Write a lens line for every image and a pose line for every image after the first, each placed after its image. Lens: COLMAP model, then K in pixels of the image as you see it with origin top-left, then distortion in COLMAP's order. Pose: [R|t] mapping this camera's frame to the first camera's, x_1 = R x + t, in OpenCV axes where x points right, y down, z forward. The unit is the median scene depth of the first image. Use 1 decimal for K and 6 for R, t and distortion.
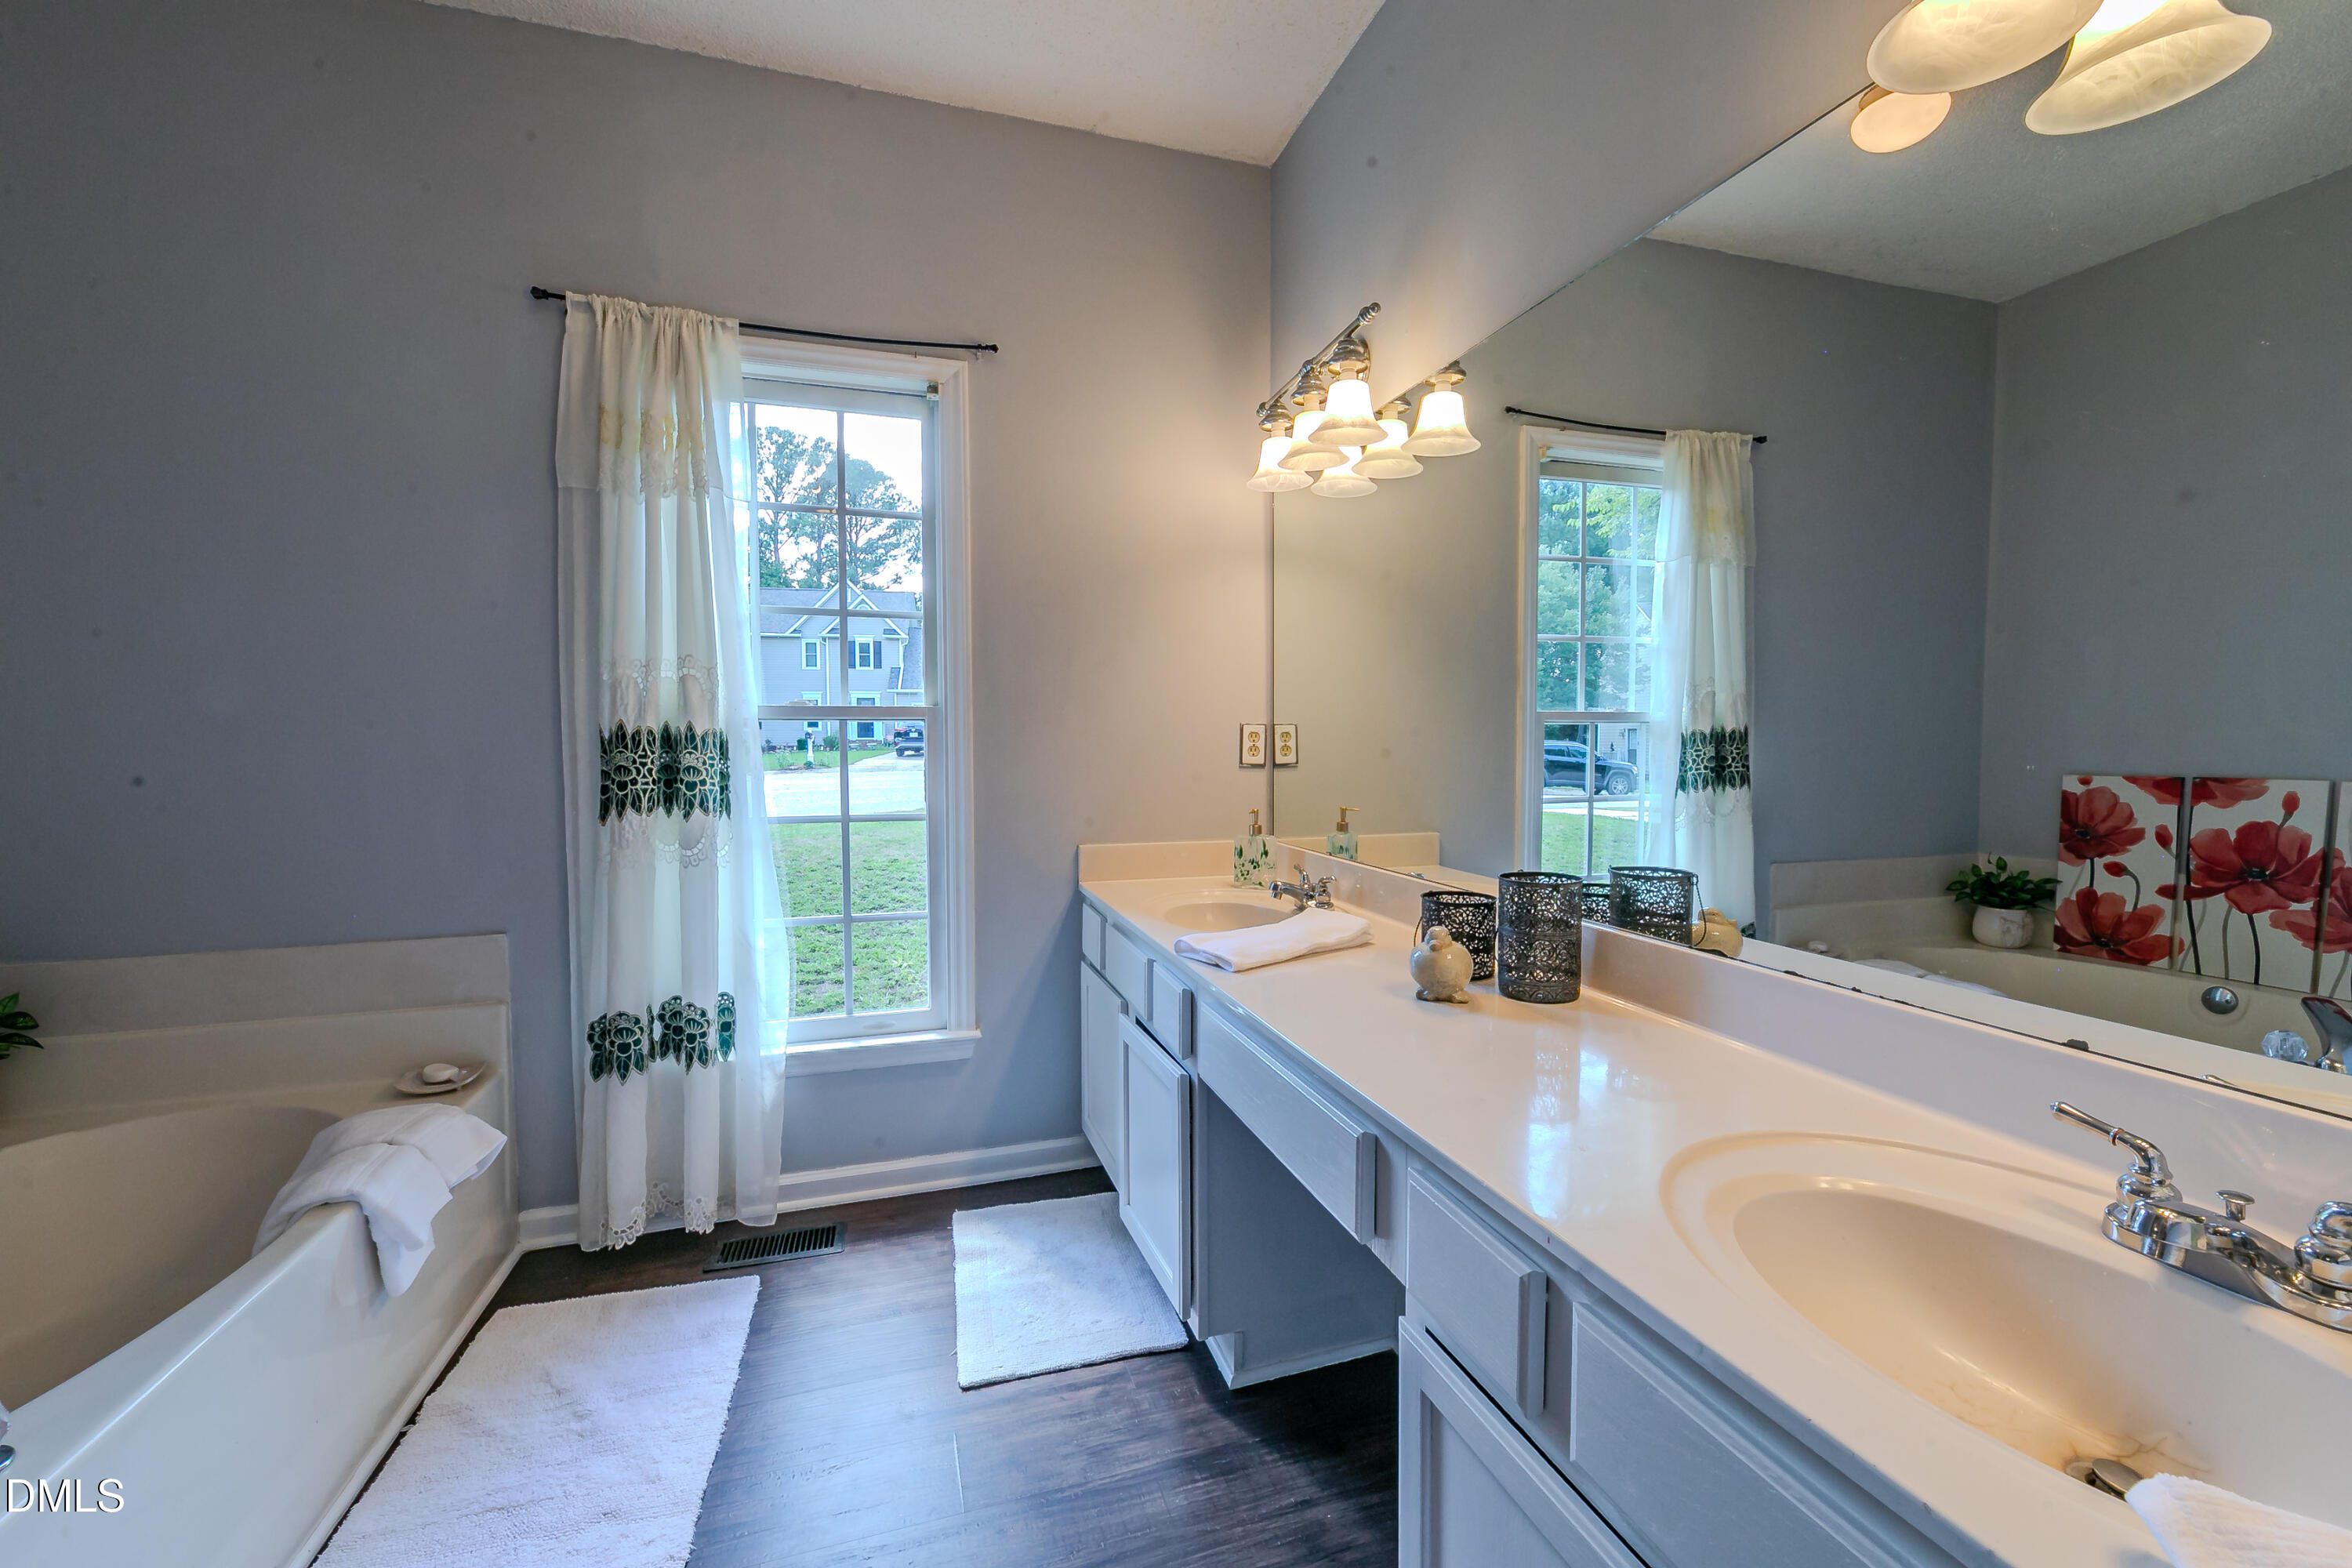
lens RADIAL K [[943.5, 0, 1179.7], [0, 943.5, 781.2], [0, 0, 1]] dist [0.002869, -0.003192]
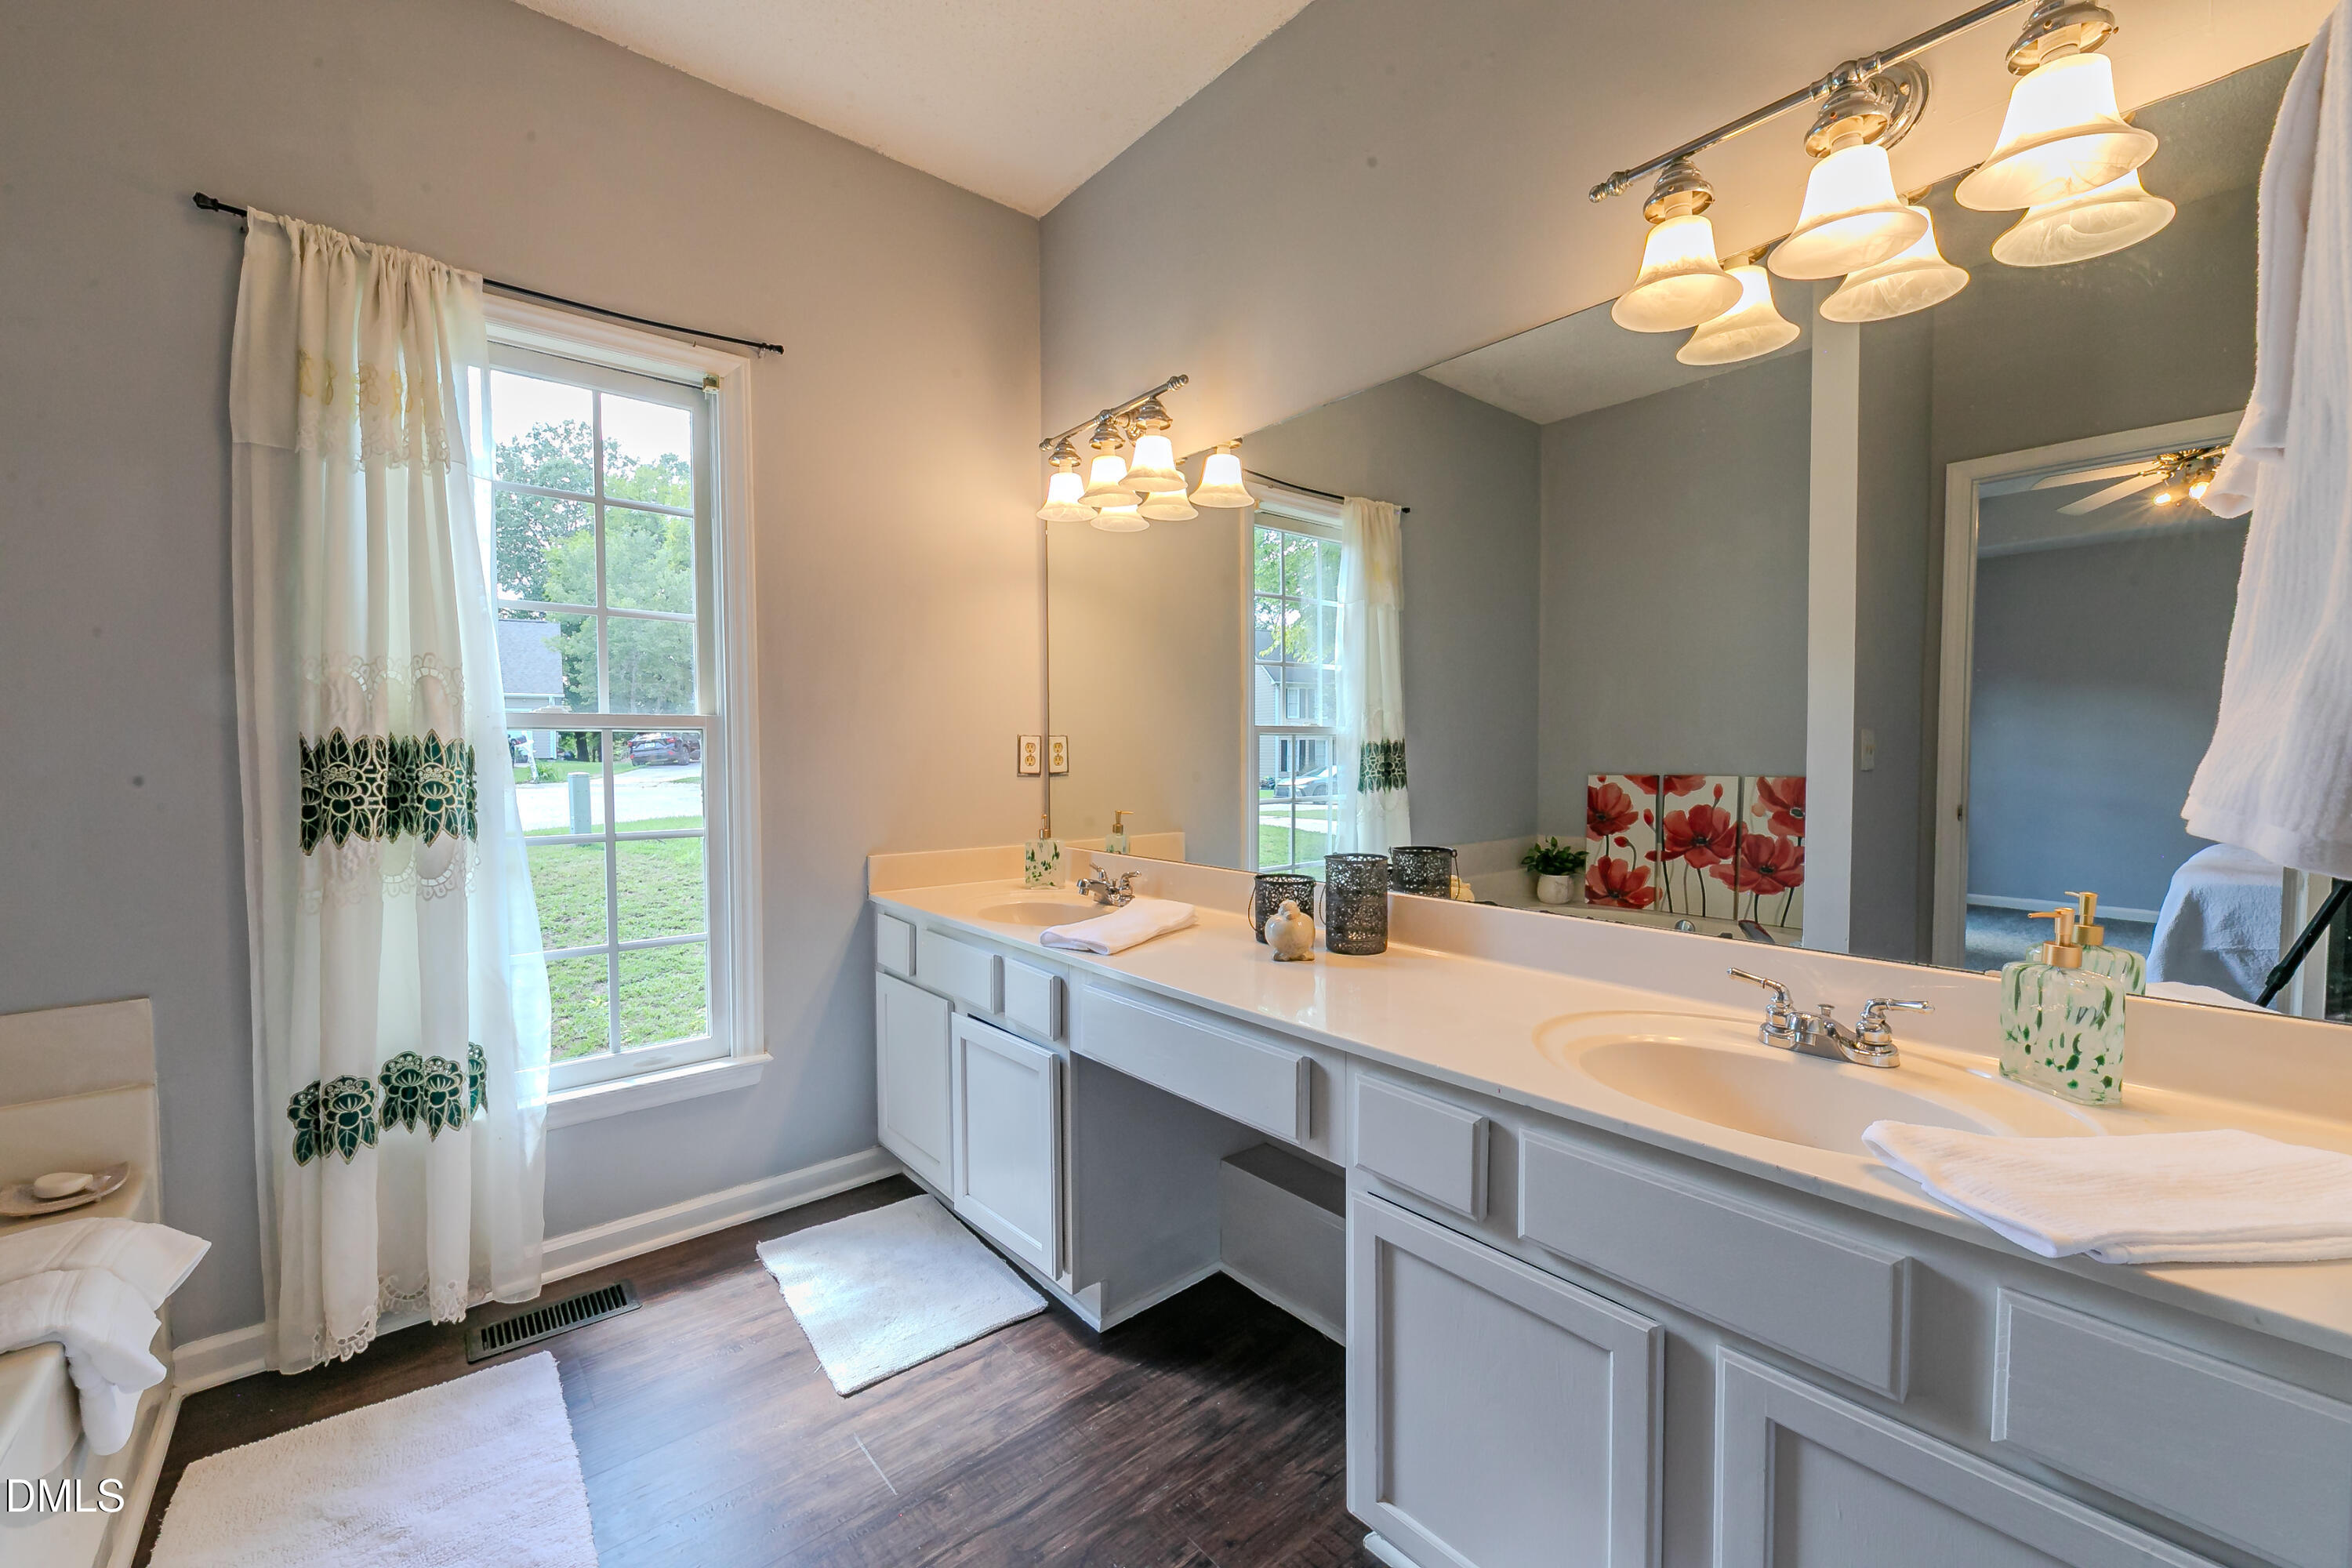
lens RADIAL K [[943.5, 0, 1179.7], [0, 943.5, 781.2], [0, 0, 1]] dist [0.002869, -0.003192]
pose [[0.923927, -0.014683, 0.382286, -0.217035], [0.019230, 0.999782, -0.008075, 0.003573], [-0.382085, 0.014812, 0.924009, -0.058610]]
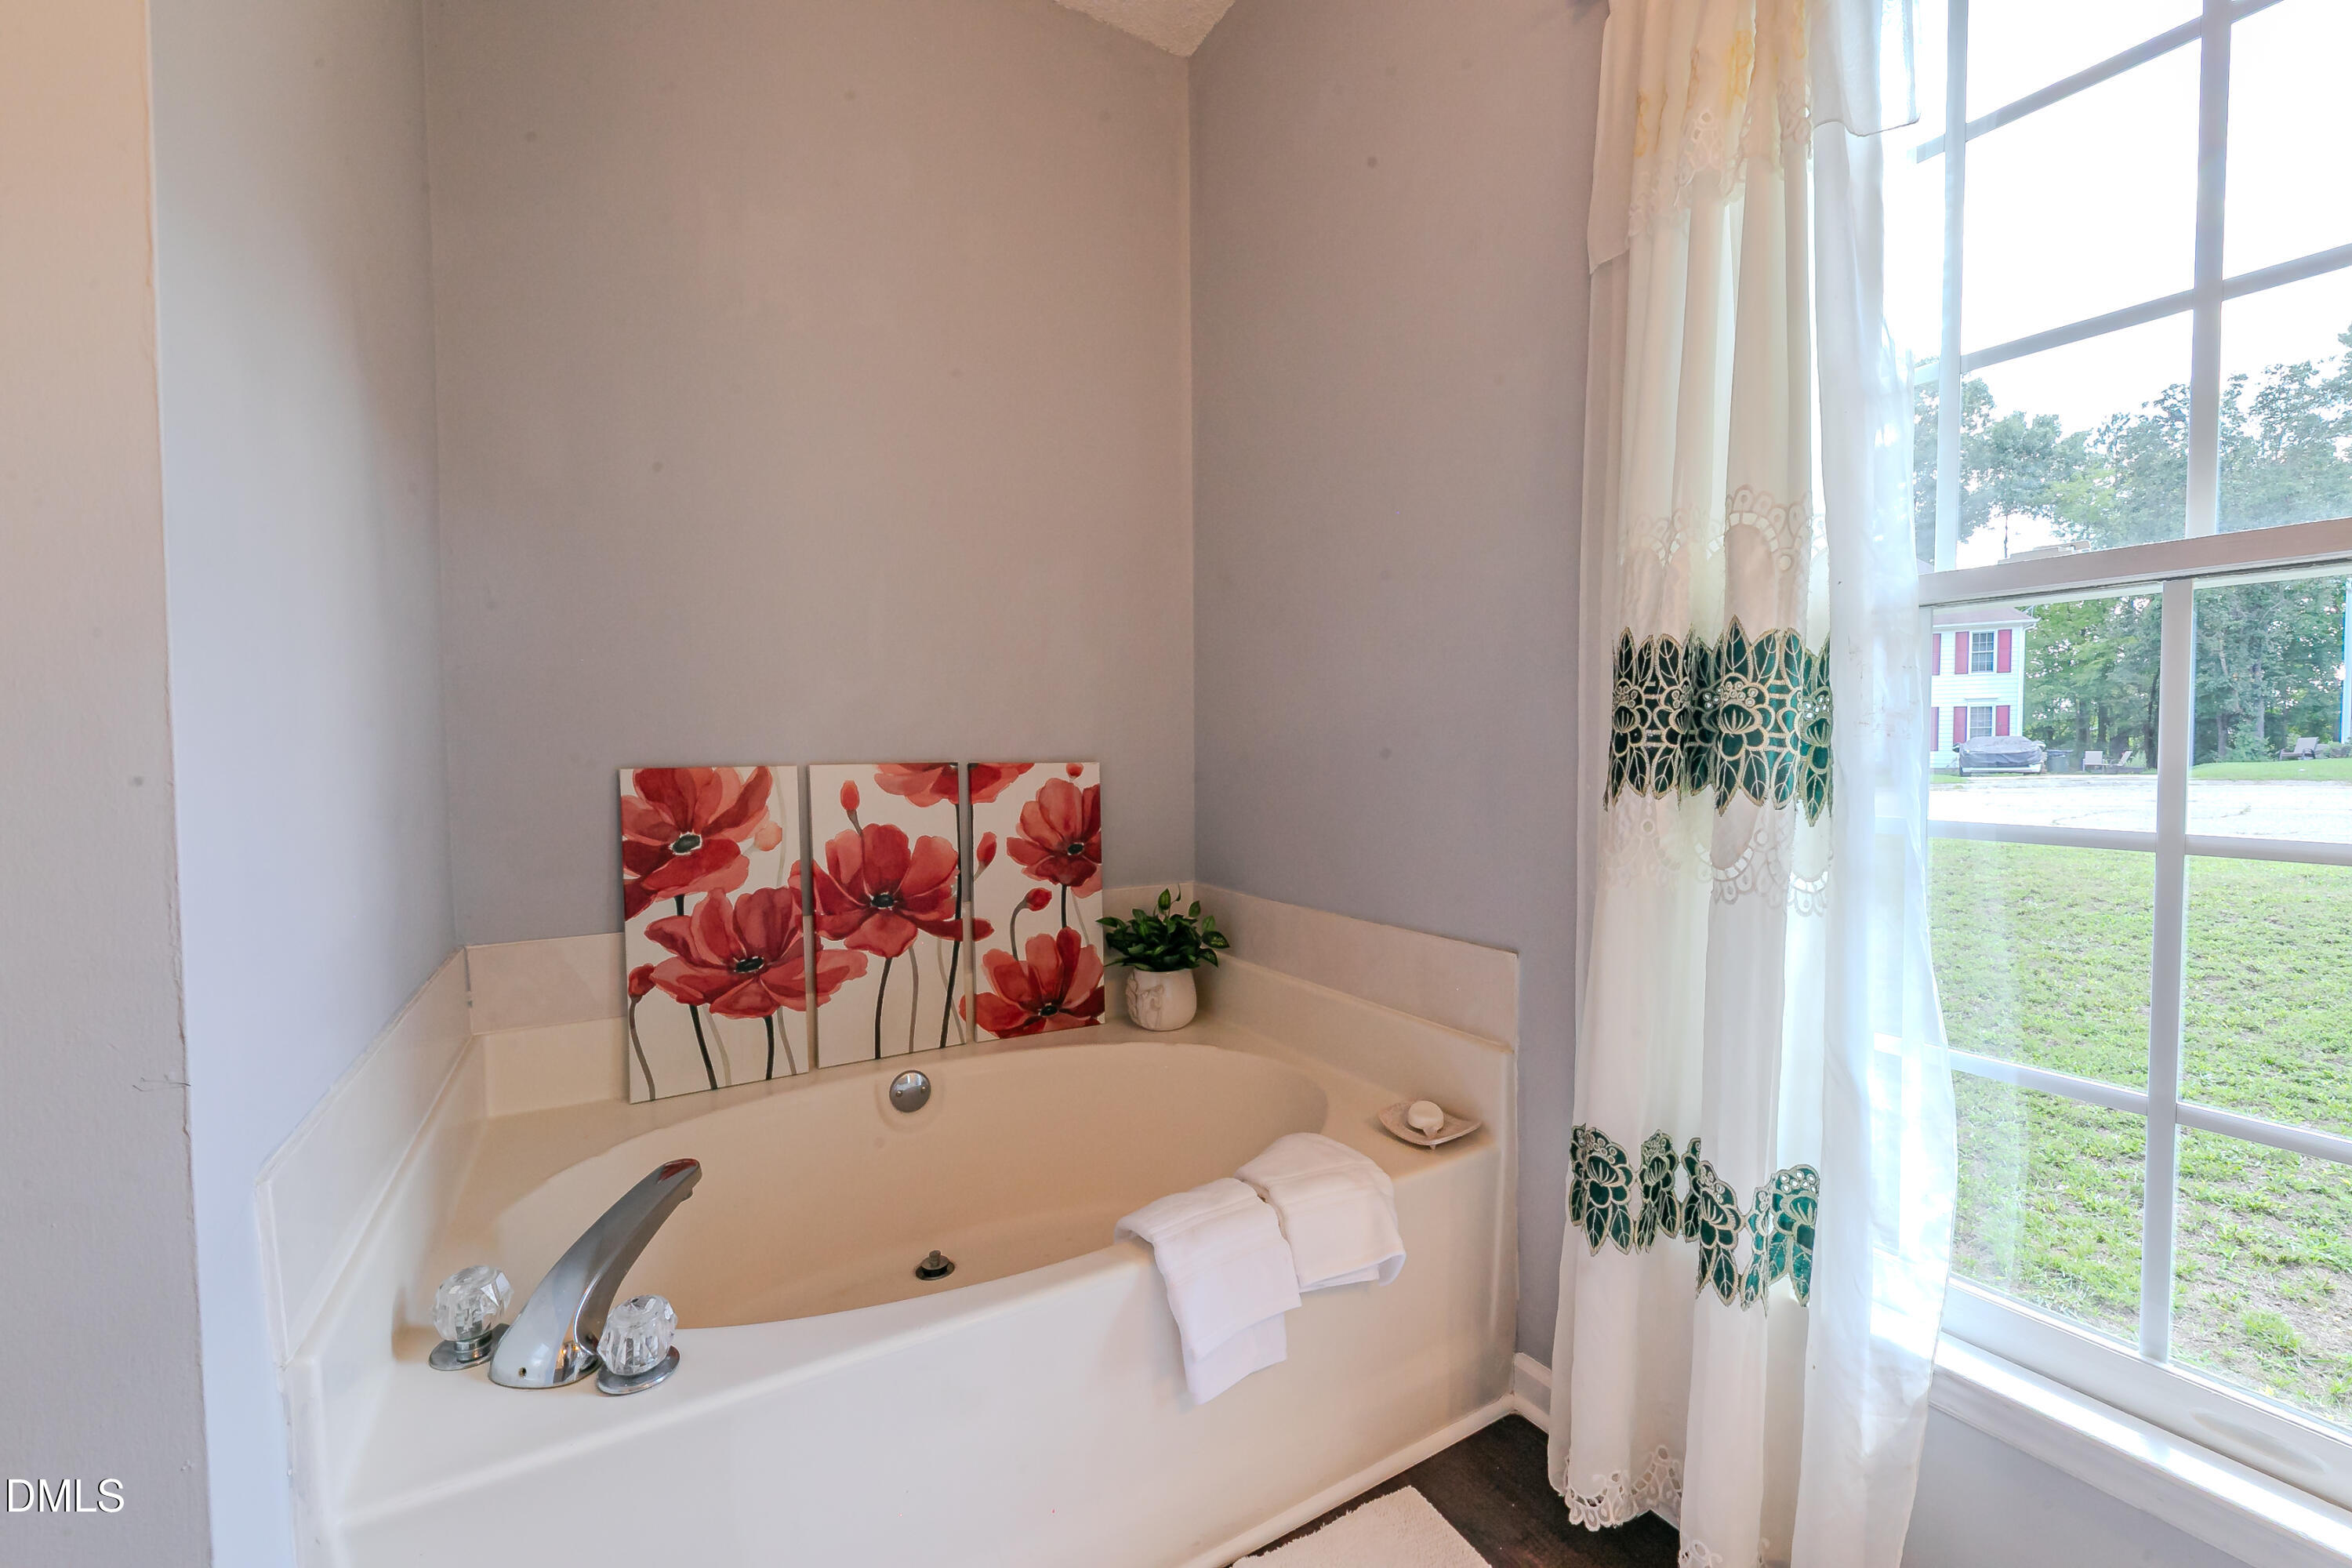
lens RADIAL K [[948.6, 0, 1182.1], [0, 948.6, 780.2], [0, 0, 1]] dist [0.001652, -0.000018]
pose [[0.230420, 0.036067, -0.972423, -0.085697], [-0.038074, 0.998882, 0.028027, 0.021191], [0.972346, 0.030566, 0.231536, 0.590842]]
